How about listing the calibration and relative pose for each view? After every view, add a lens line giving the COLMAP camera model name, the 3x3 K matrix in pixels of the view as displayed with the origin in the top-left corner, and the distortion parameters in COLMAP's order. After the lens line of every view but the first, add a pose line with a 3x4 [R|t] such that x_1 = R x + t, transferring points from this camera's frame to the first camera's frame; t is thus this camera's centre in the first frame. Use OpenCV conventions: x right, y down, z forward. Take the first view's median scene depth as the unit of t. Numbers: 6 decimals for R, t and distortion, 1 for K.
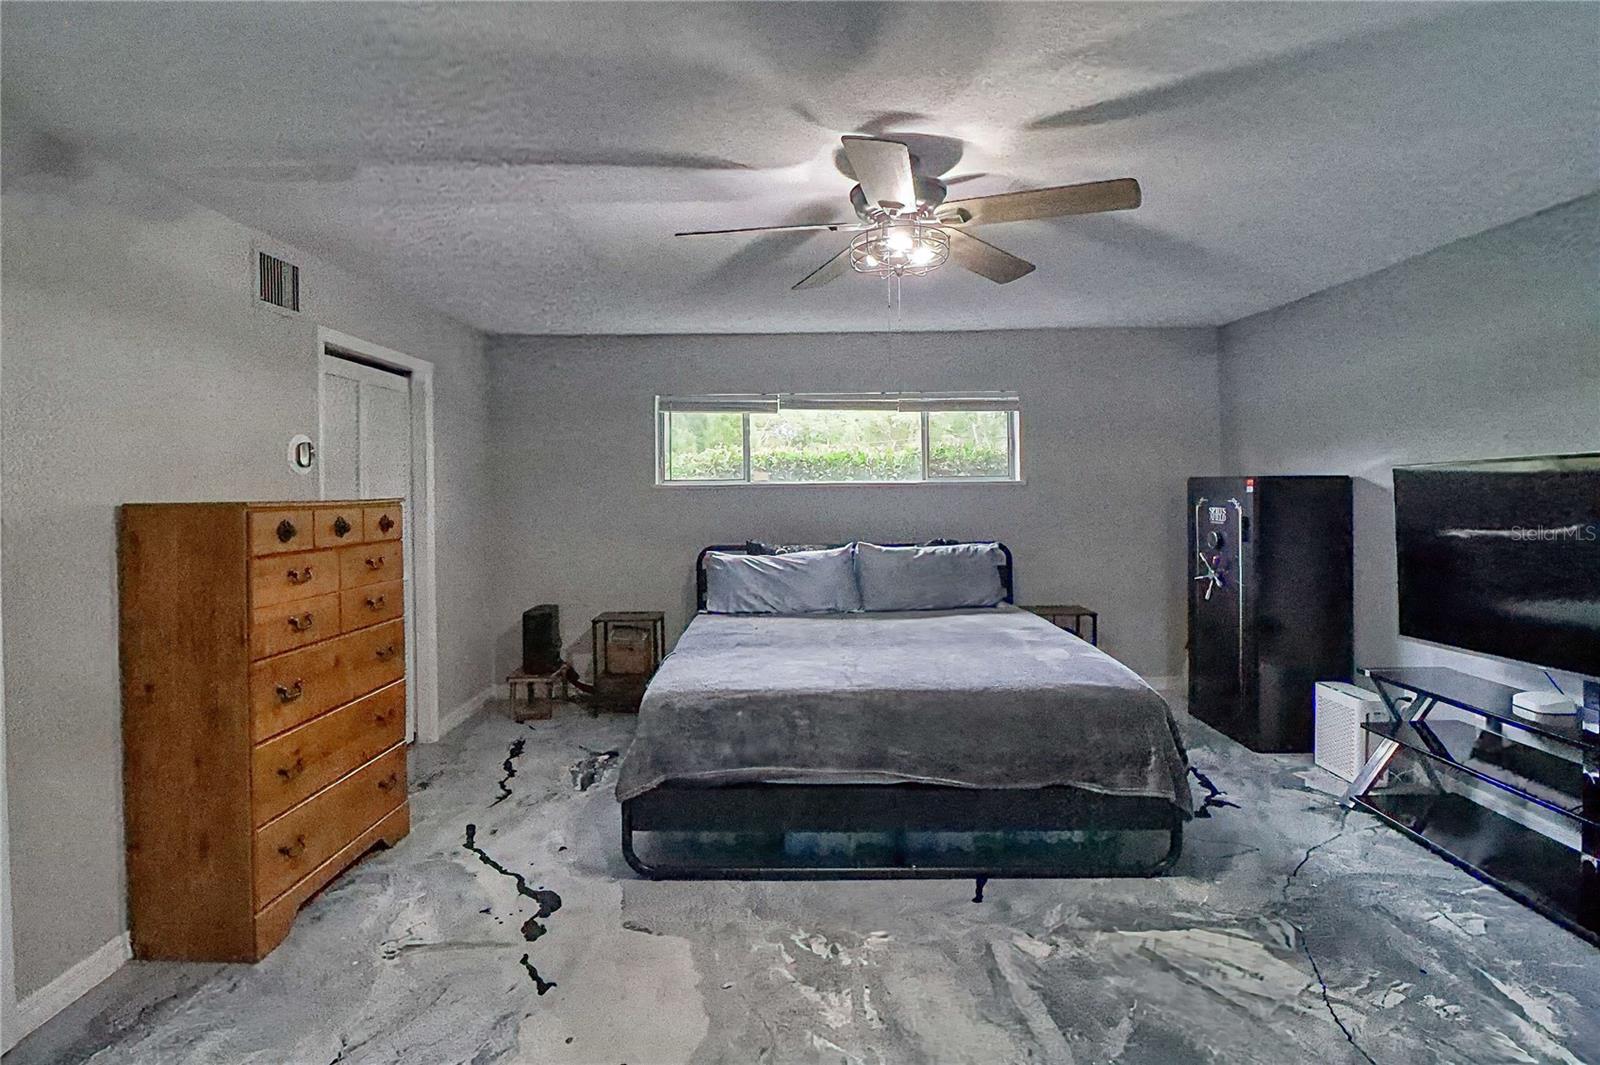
lens RADIAL K [[751.4, 0, 791.6], [0, 751.4, 489.1], [0, 0, 1]] dist [0.000273, -0.012305]
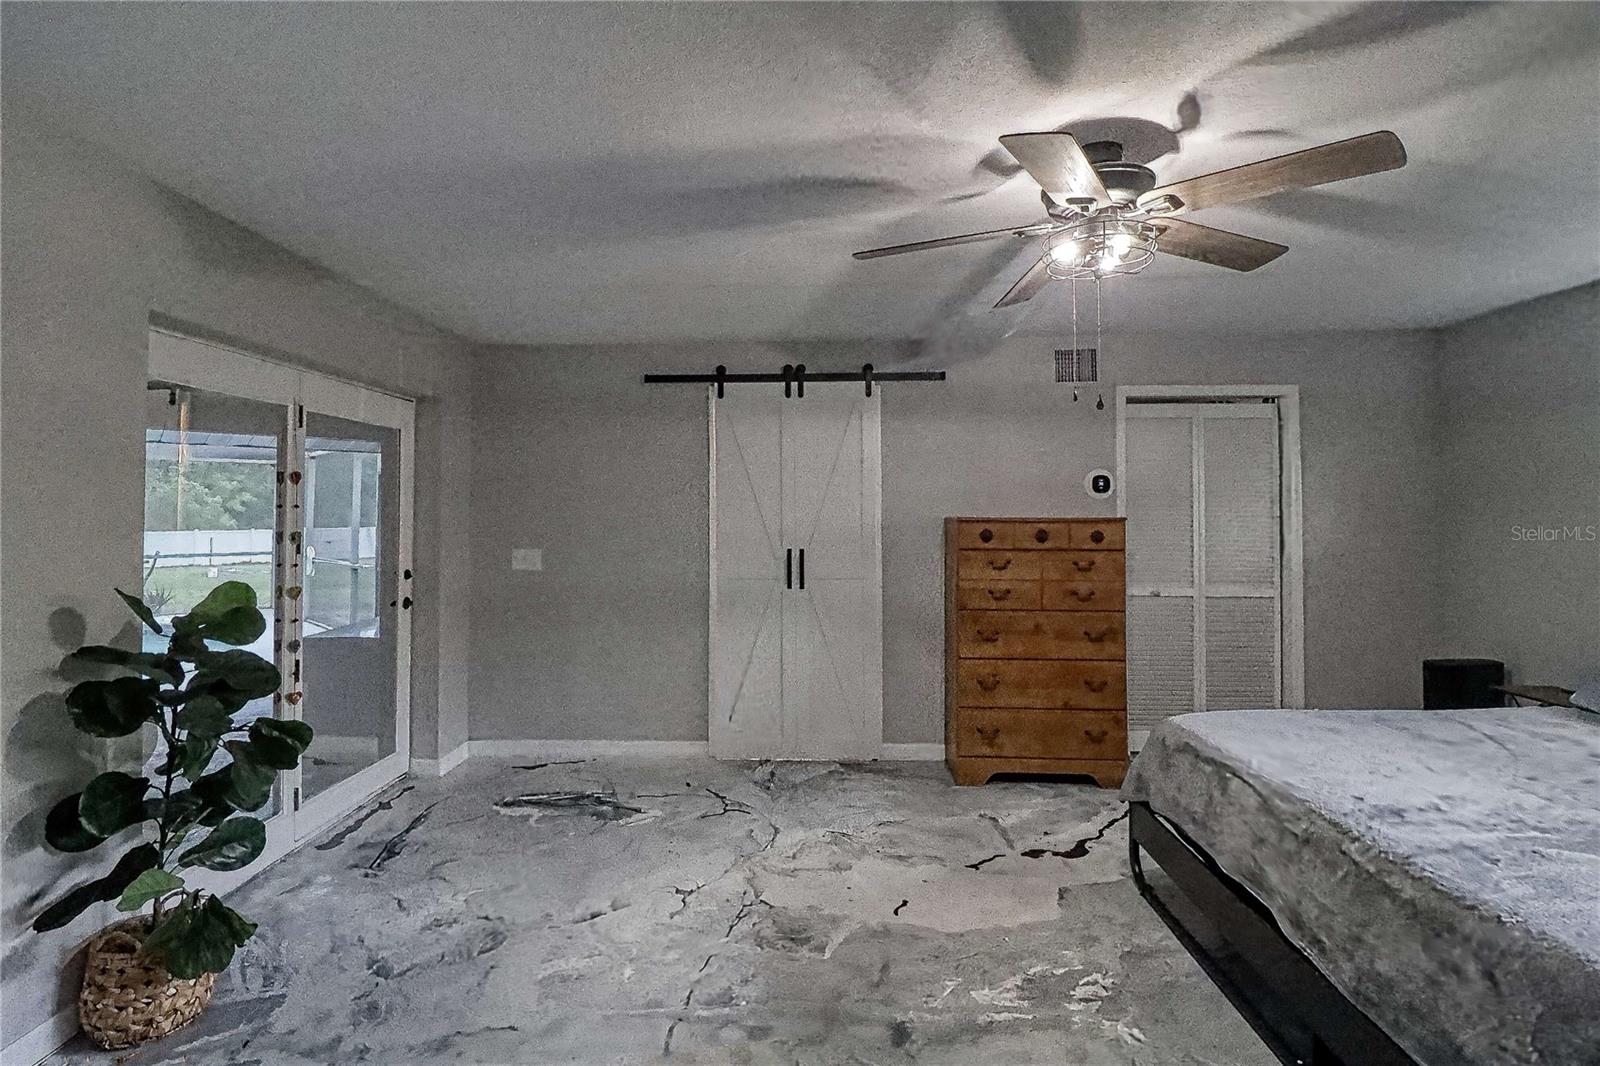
lens RADIAL K [[766.7, 0, 788.1], [0, 766.7, 493.3], [0, 0, 1]] dist [0.001845, -0.012861]
pose [[-0.034729, -0.012297, -0.999321, 0.832820], [-0.001389, 0.999924, -0.012256, -0.012541], [0.999396, 0.000962, -0.034743, 0.519180]]
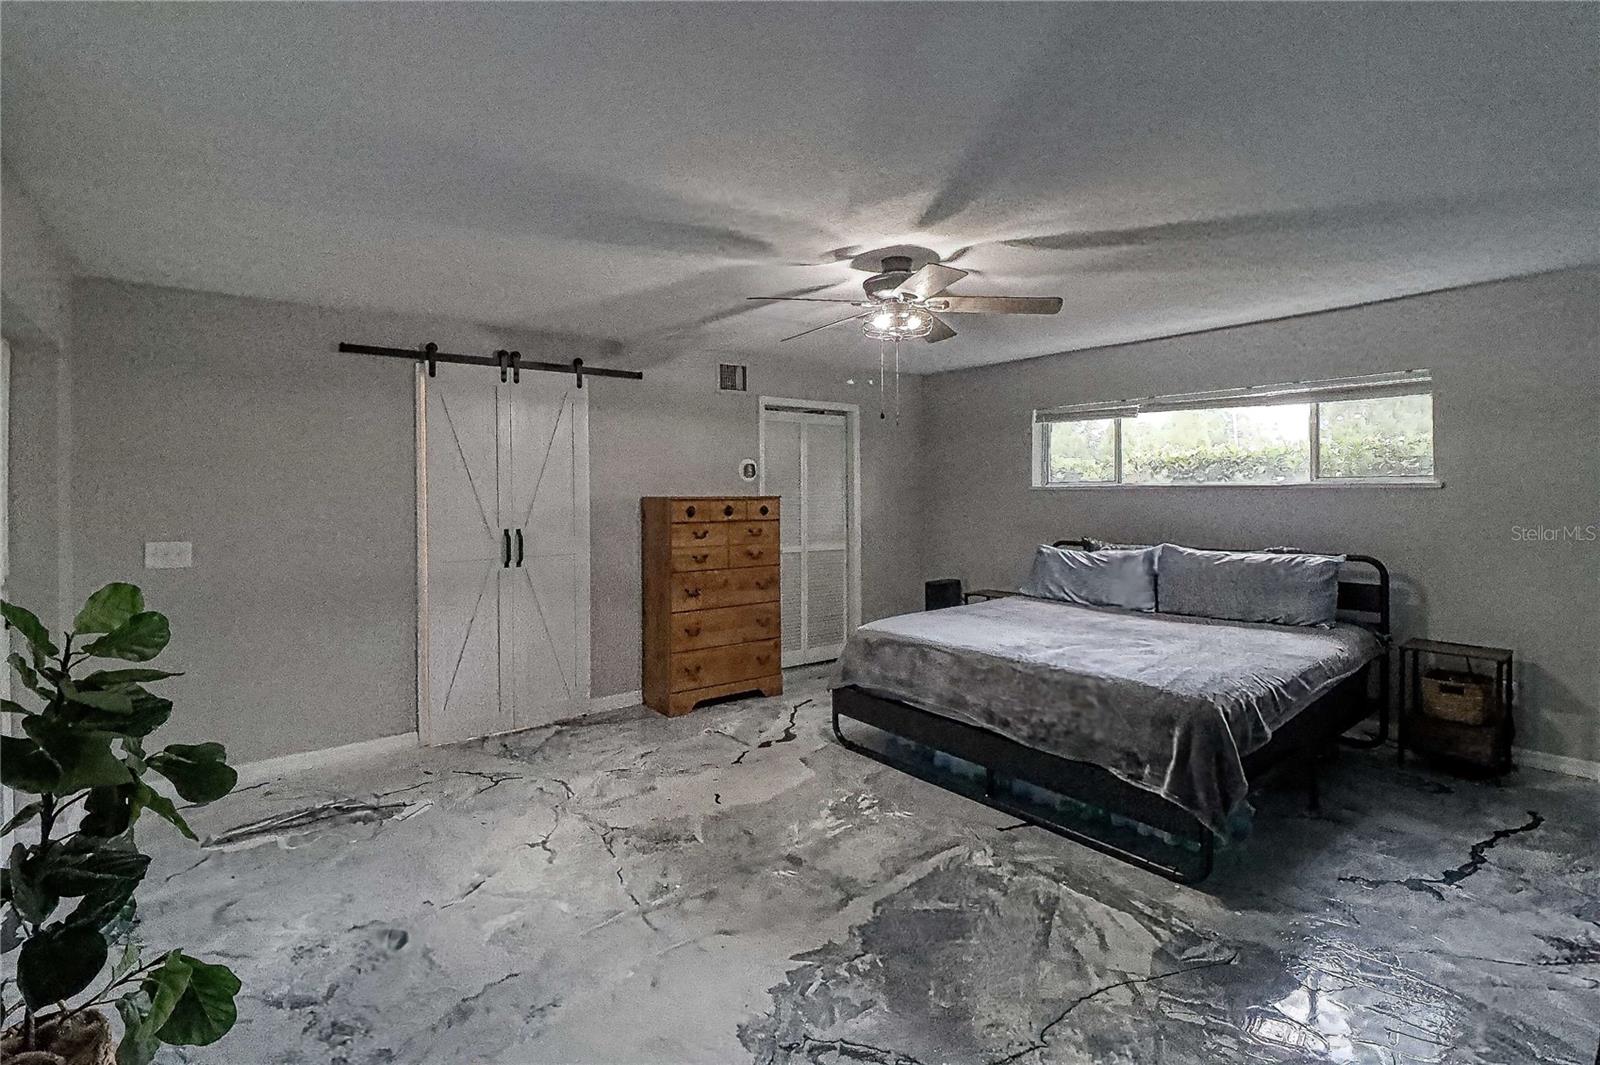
lens RADIAL K [[741.4, 0, 797.1], [0, 741.4, 492.7], [0, 0, 1]] dist [0.001775, -0.012481]
pose [[0.620230, 0.007416, -0.784385, 0.874857], [-0.000959, 0.999962, 0.008696, -0.009684], [0.784419, -0.004641, 0.620213, -0.006076]]
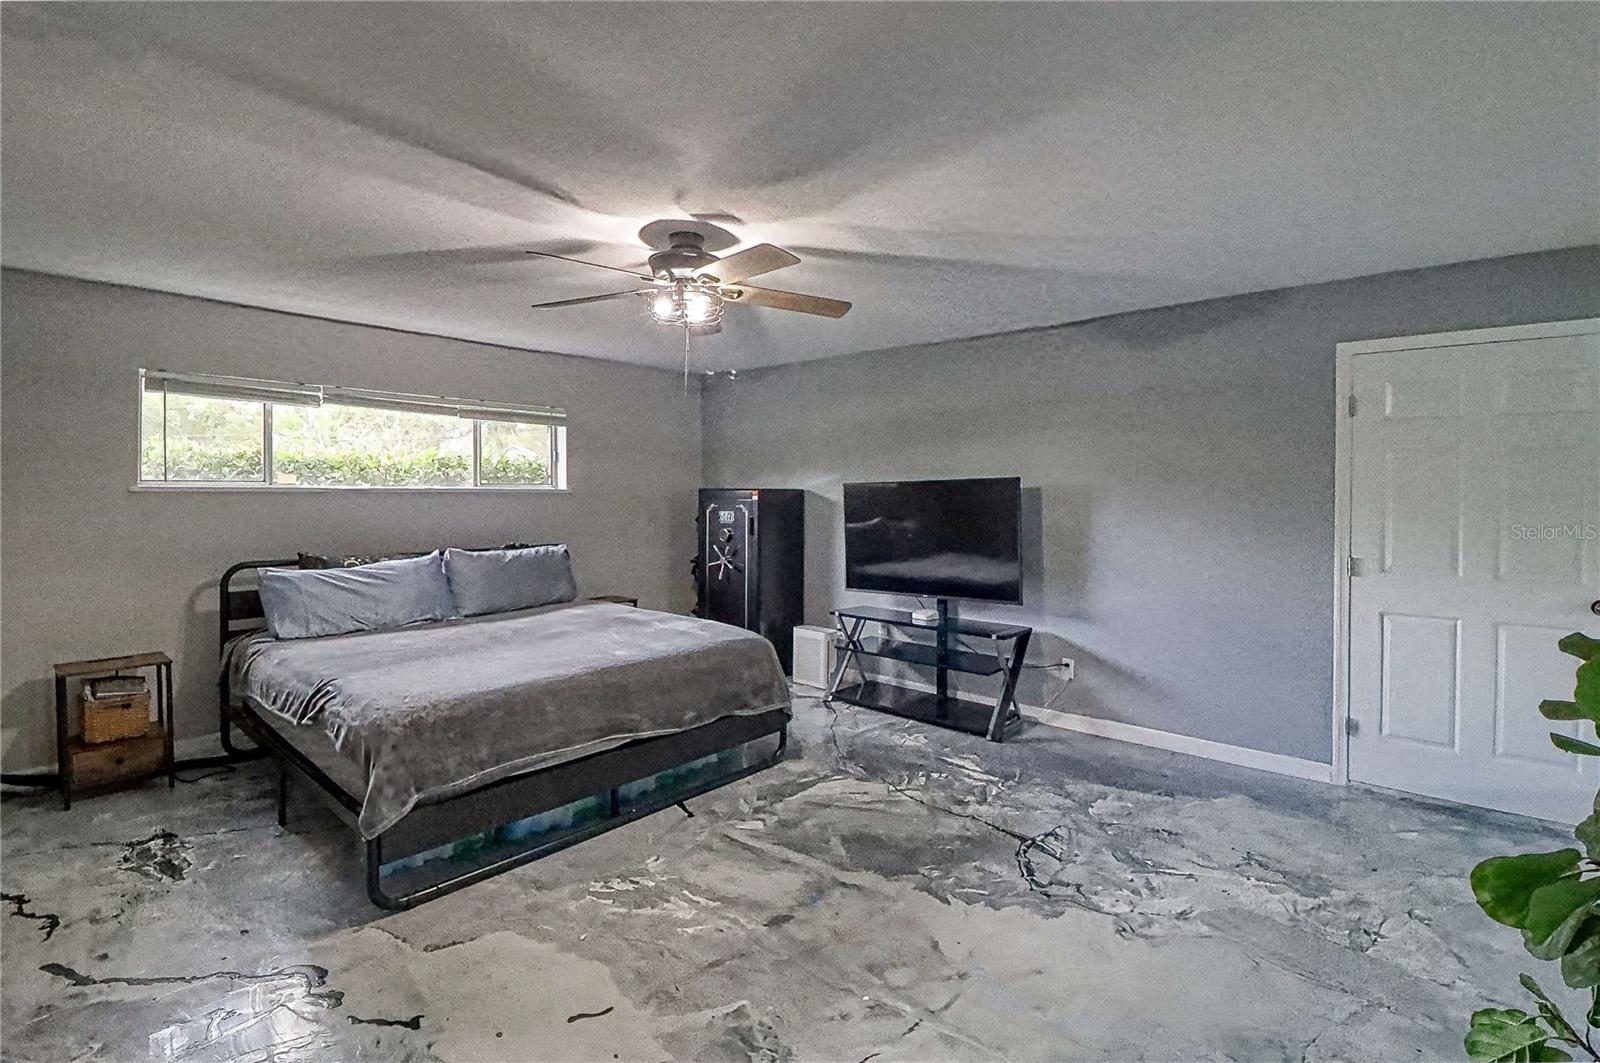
lens RADIAL K [[741.4, 0, 797.1], [0, 741.4, 491.7], [0, 0, 1]] dist [0.001775, -0.012481]
pose [[0.659723, 0.013466, 0.751388, -0.526905], [-0.006382, 0.999904, -0.012316, 0.007362], [-0.751482, 0.003330, 0.659745, 0.023131]]
